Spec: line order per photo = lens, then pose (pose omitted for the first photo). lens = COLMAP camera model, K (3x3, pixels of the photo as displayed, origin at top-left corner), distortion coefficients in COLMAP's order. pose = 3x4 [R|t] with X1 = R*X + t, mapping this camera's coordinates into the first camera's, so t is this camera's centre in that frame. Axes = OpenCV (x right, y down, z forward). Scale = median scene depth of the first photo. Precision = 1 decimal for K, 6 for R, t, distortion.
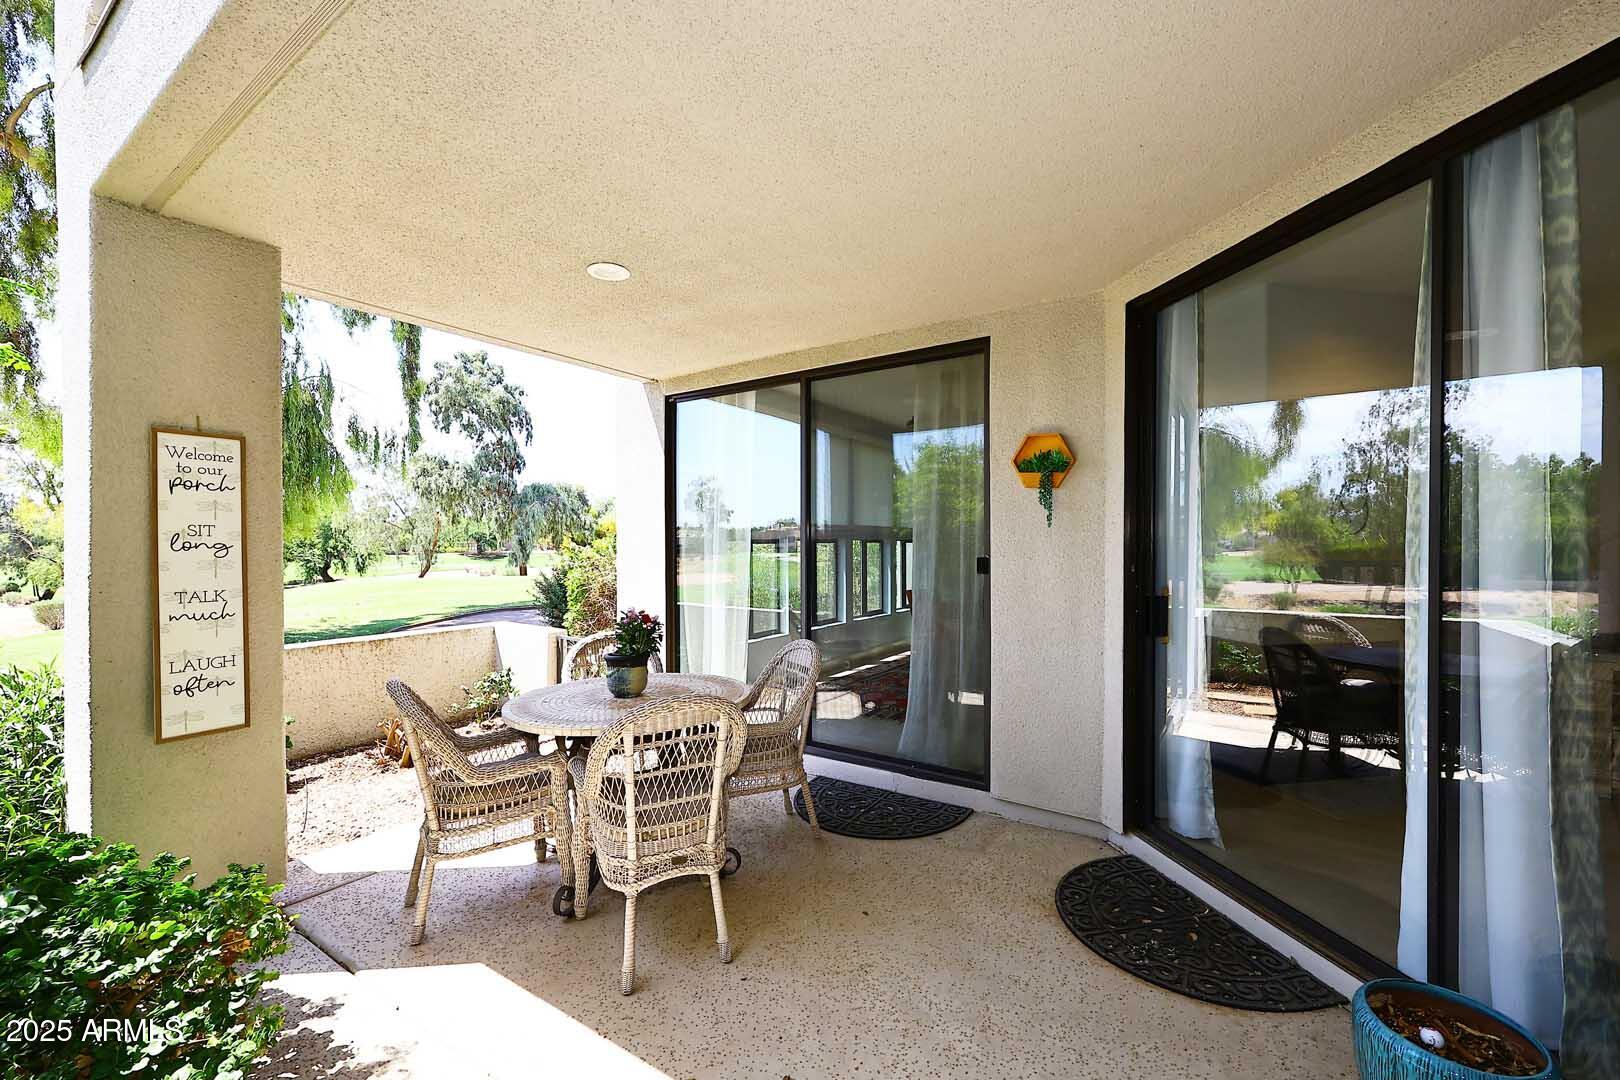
lens RADIAL K [[655.3, 0, 807.0], [0, 655.3, 543.9], [0, 0, 1]] dist [-0.001102, -0.000113]
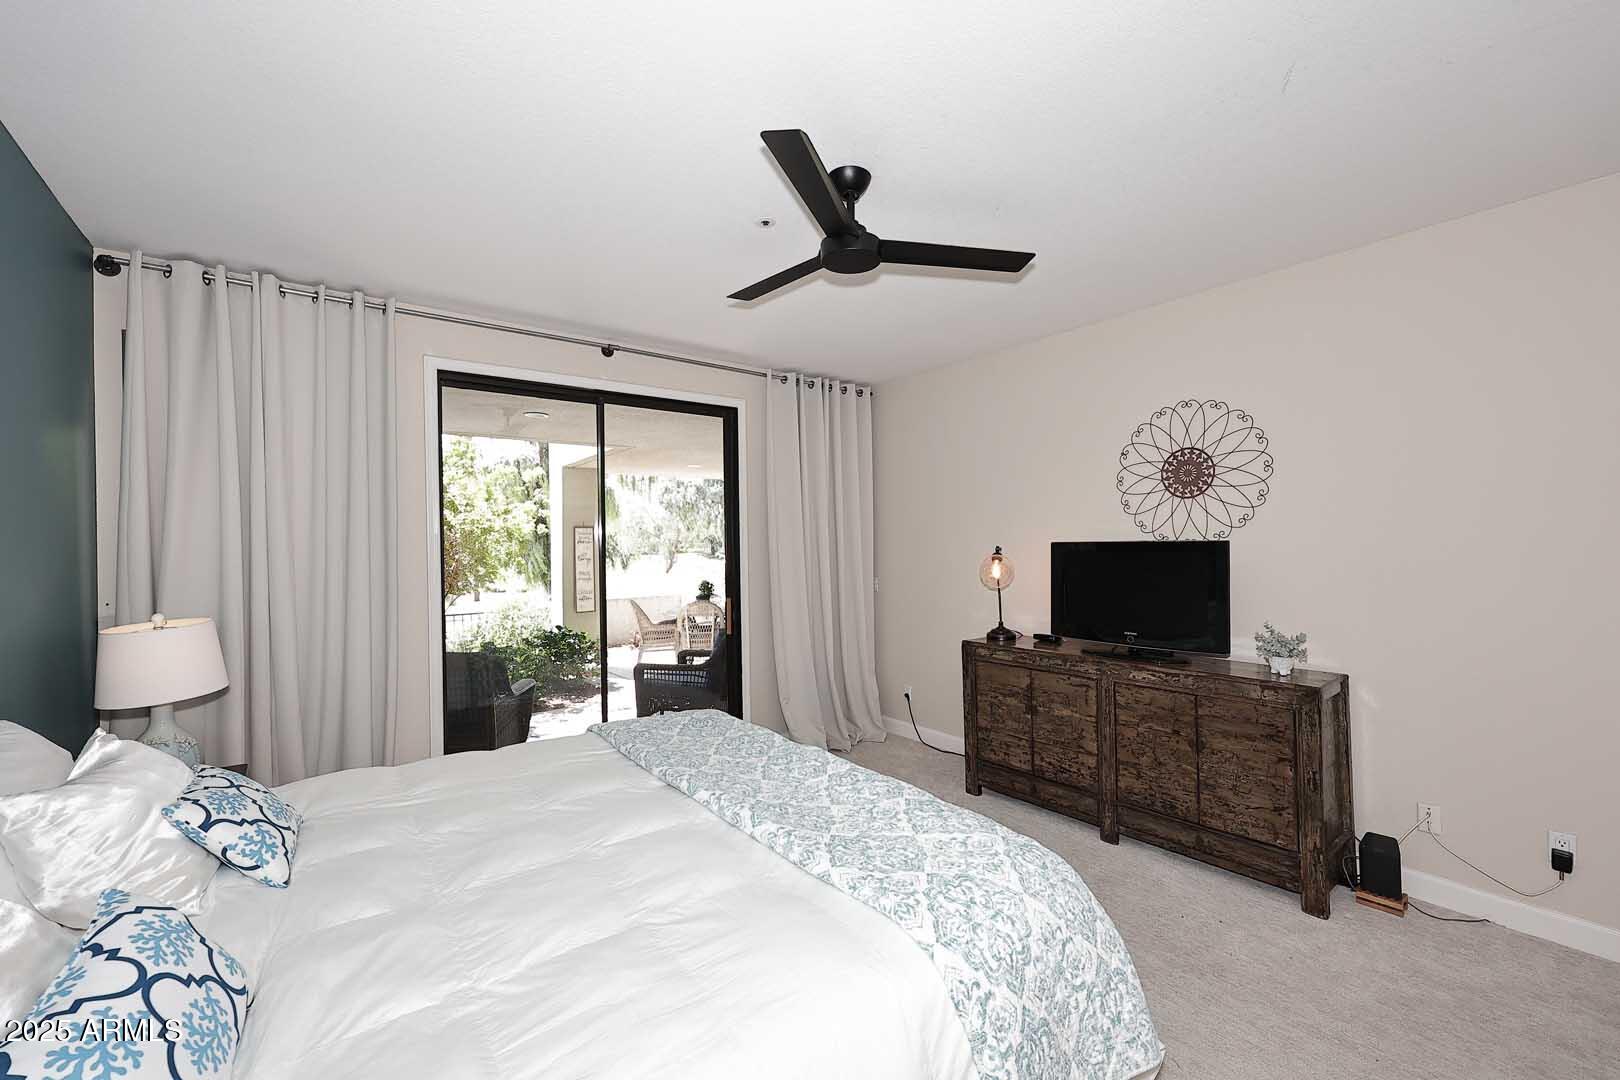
lens RADIAL K [[655.3, 0, 816.1], [0, 655.3, 534.1], [0, 0, 1]] dist [-0.001102, -0.000113]
pose [[0.951202, -0.010684, -0.308384, 0.074055], [0.006602, 0.999876, -0.014279, -0.004040], [0.308498, 0.011546, 0.951155, -0.108296]]
